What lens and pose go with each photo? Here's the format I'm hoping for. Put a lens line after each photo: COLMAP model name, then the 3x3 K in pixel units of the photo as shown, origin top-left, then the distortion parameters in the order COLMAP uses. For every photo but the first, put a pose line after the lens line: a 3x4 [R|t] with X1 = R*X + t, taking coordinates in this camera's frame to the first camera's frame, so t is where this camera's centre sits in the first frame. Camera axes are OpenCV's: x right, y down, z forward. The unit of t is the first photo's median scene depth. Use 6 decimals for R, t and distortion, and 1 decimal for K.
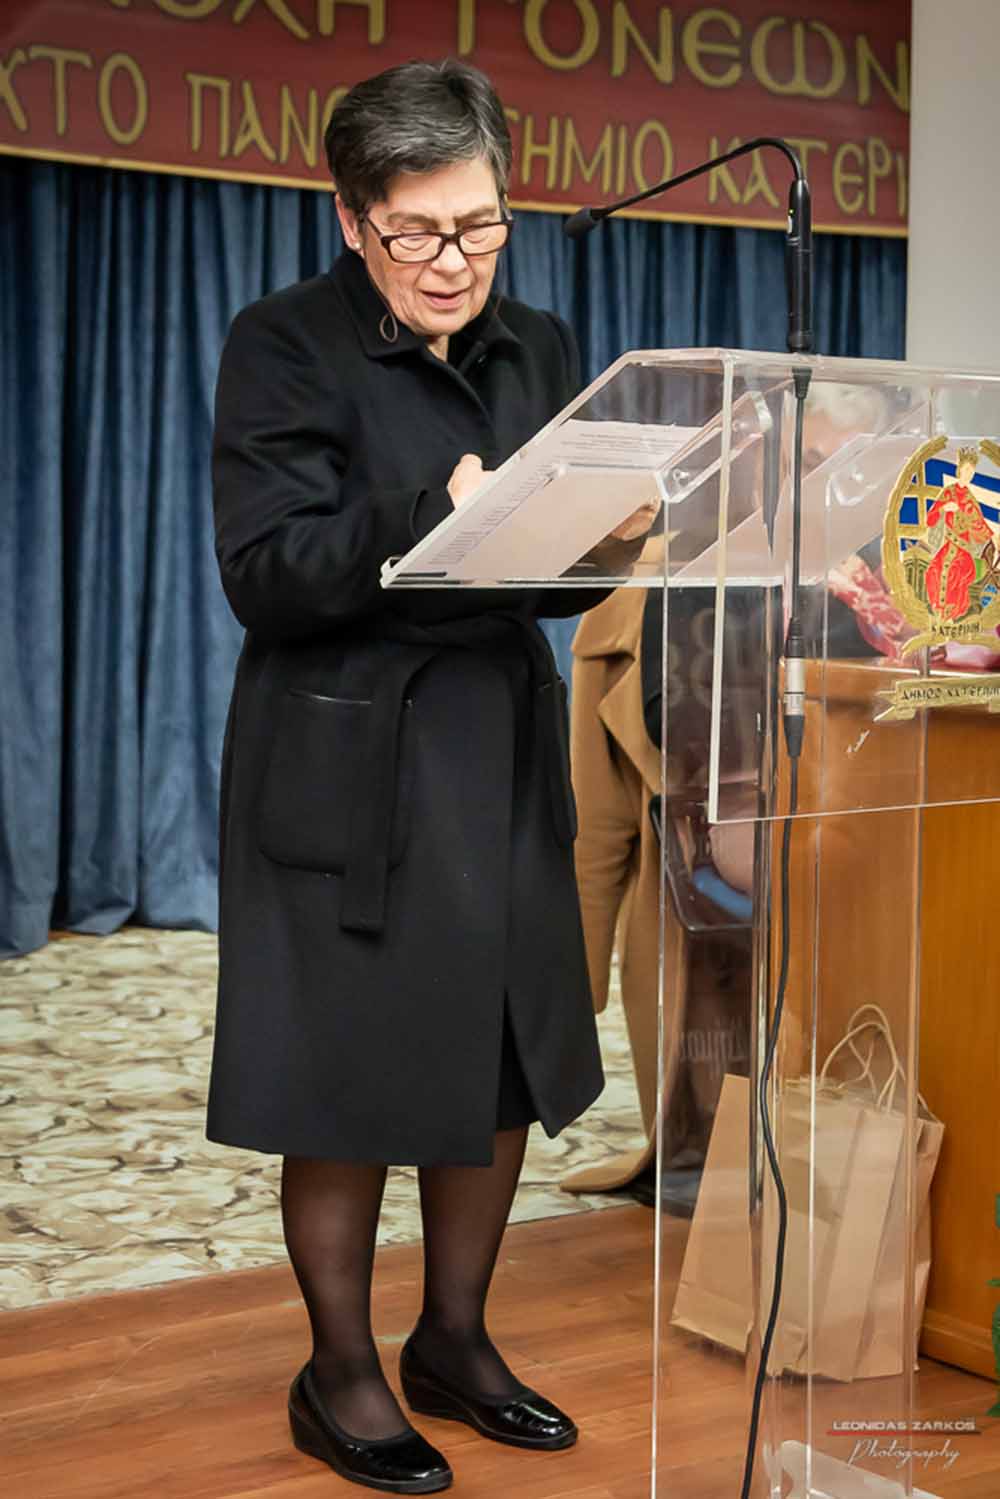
lens RADIAL K [[2824.0, 0, 501.5], [0, 2824.0, 746.4], [0, 0, 1]] dist [0.135734, 0.000000]
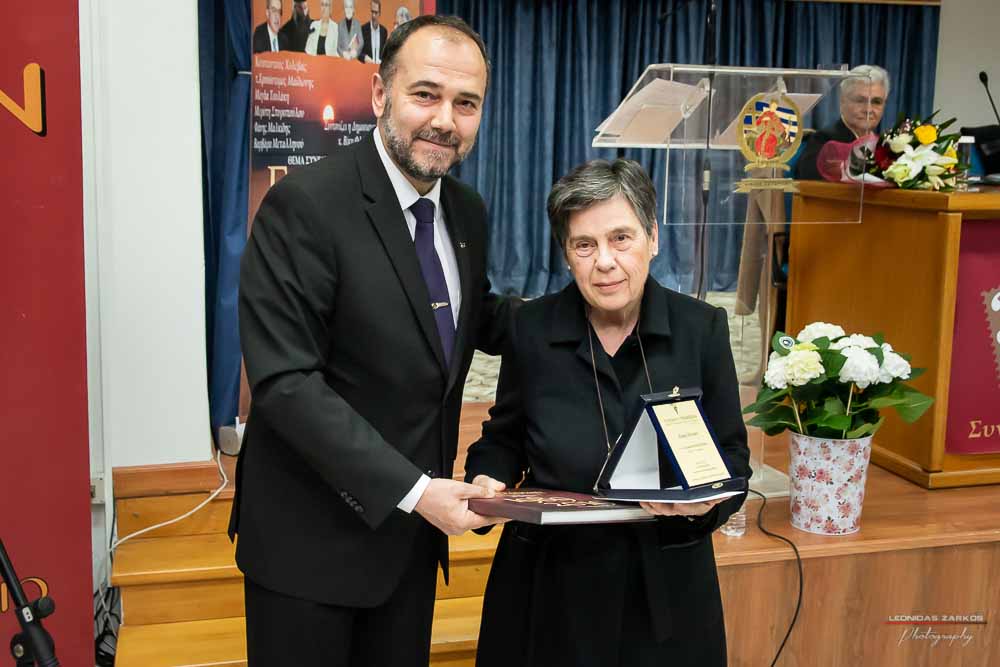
lens RADIAL K [[1202.8, 0, 509.8], [0, 1202.8, 329.0], [0, 0, 1]] dist [-0.028978, 0.000000]
pose [[0.944365, 0.054400, -0.324368, 0.315998], [-0.028100, 0.995965, 0.085224, 0.030005], [0.327696, -0.071368, 0.942084, -0.229162]]
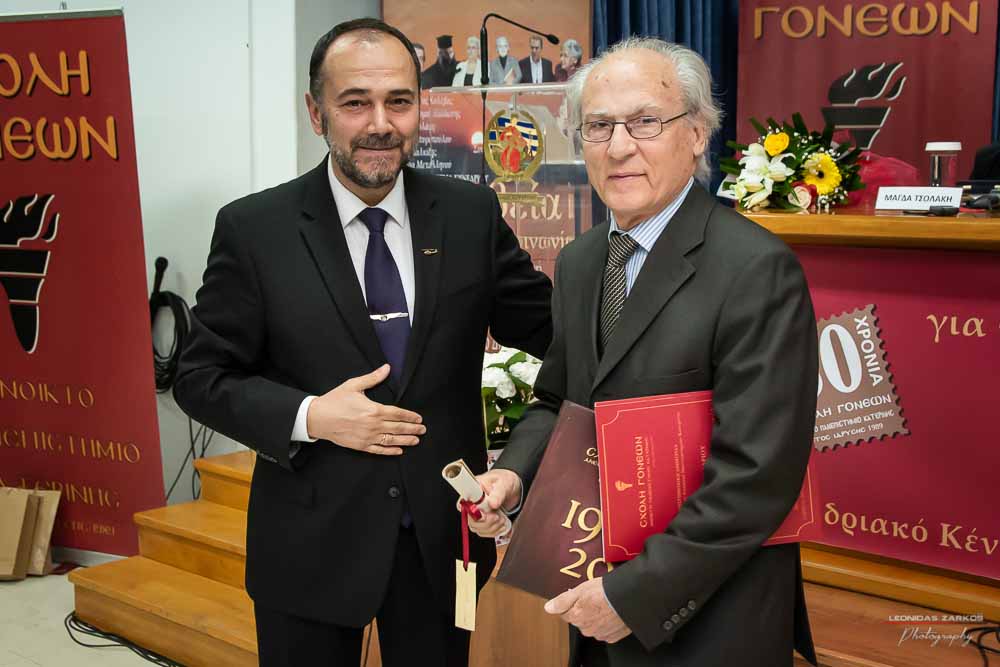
lens RADIAL K [[1355.8, 0, 527.0], [0, 1355.8, 320.9], [0, 0, 1]] dist [0.036355, 0.000000]
pose [[0.237087, 0.103066, -0.966006, 1.518419], [-0.064244, 0.993843, 0.090268, -0.020684], [0.969362, 0.040658, 0.242249, 0.688596]]
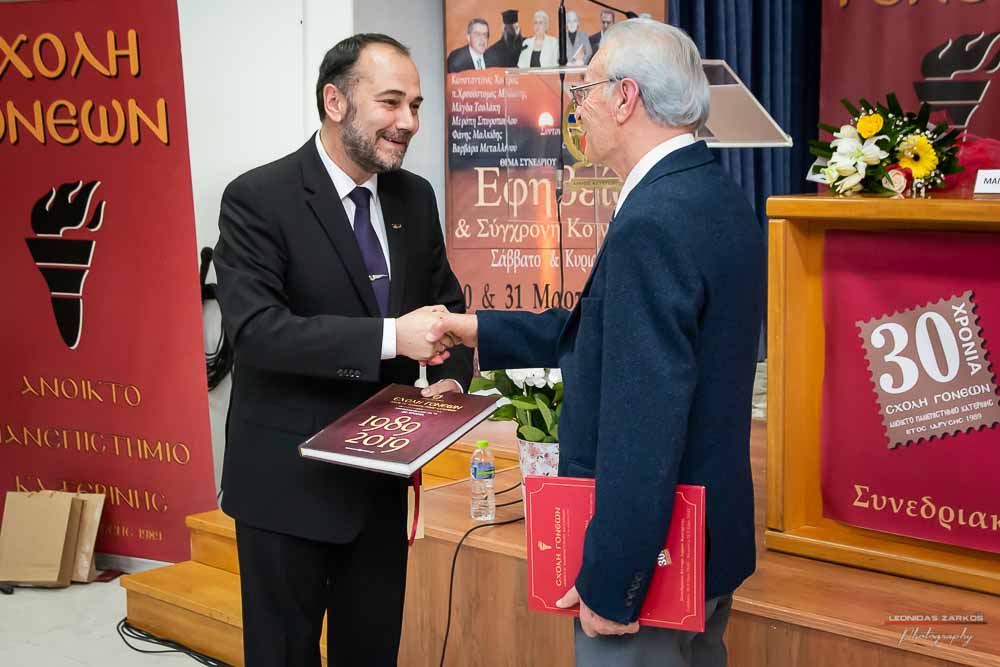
lens RADIAL K [[1548.9, 0, 518.9], [0, 1548.9, 332.7], [0, 0, 1]] dist [0.061494, 0.000000]
pose [[0.206072, 0.109318, -0.972411, 1.649816], [-0.060133, 0.993277, 0.098920, -0.019842], [0.976687, 0.038089, 0.211261, 0.616628]]
